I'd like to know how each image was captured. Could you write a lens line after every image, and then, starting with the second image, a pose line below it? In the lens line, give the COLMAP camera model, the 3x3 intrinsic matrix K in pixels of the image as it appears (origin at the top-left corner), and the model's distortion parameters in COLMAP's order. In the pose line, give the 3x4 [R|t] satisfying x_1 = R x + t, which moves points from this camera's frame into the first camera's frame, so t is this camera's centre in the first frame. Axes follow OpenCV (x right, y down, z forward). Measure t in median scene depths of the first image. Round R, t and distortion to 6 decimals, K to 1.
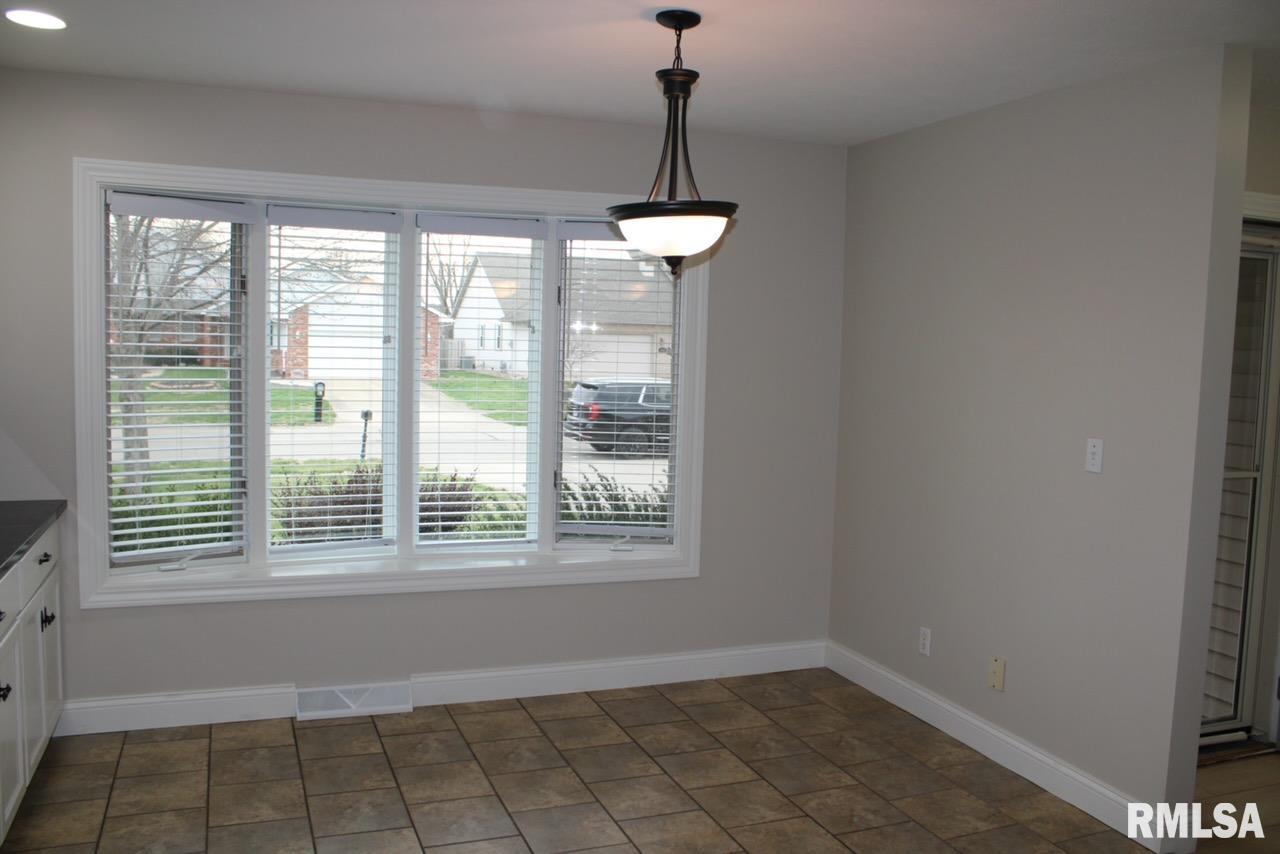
lens RADIAL K [[1056.6, 0, 640.0], [0, 1056.6, 427.0], [0, 0, 1]] dist [-0.165226, 0.134816]
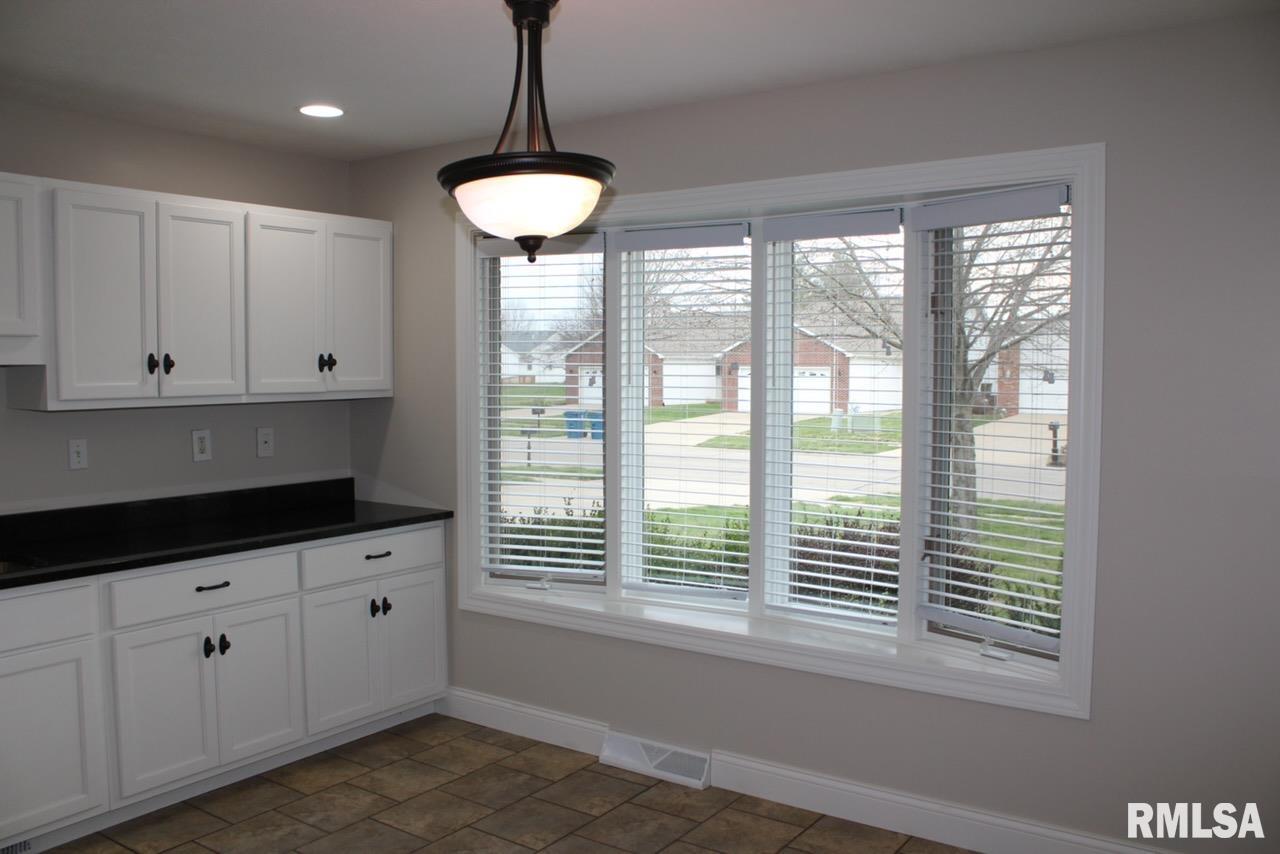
lens RADIAL K [[1056.6, 0, 640.0], [0, 1056.6, 427.0], [0, 0, 1]] dist [-0.165226, 0.134816]
pose [[0.554694, 0.018669, -0.831845, 0.500808], [-0.055800, 0.998332, -0.014803, -0.016347], [0.830181, 0.054628, 0.554811, 0.480604]]
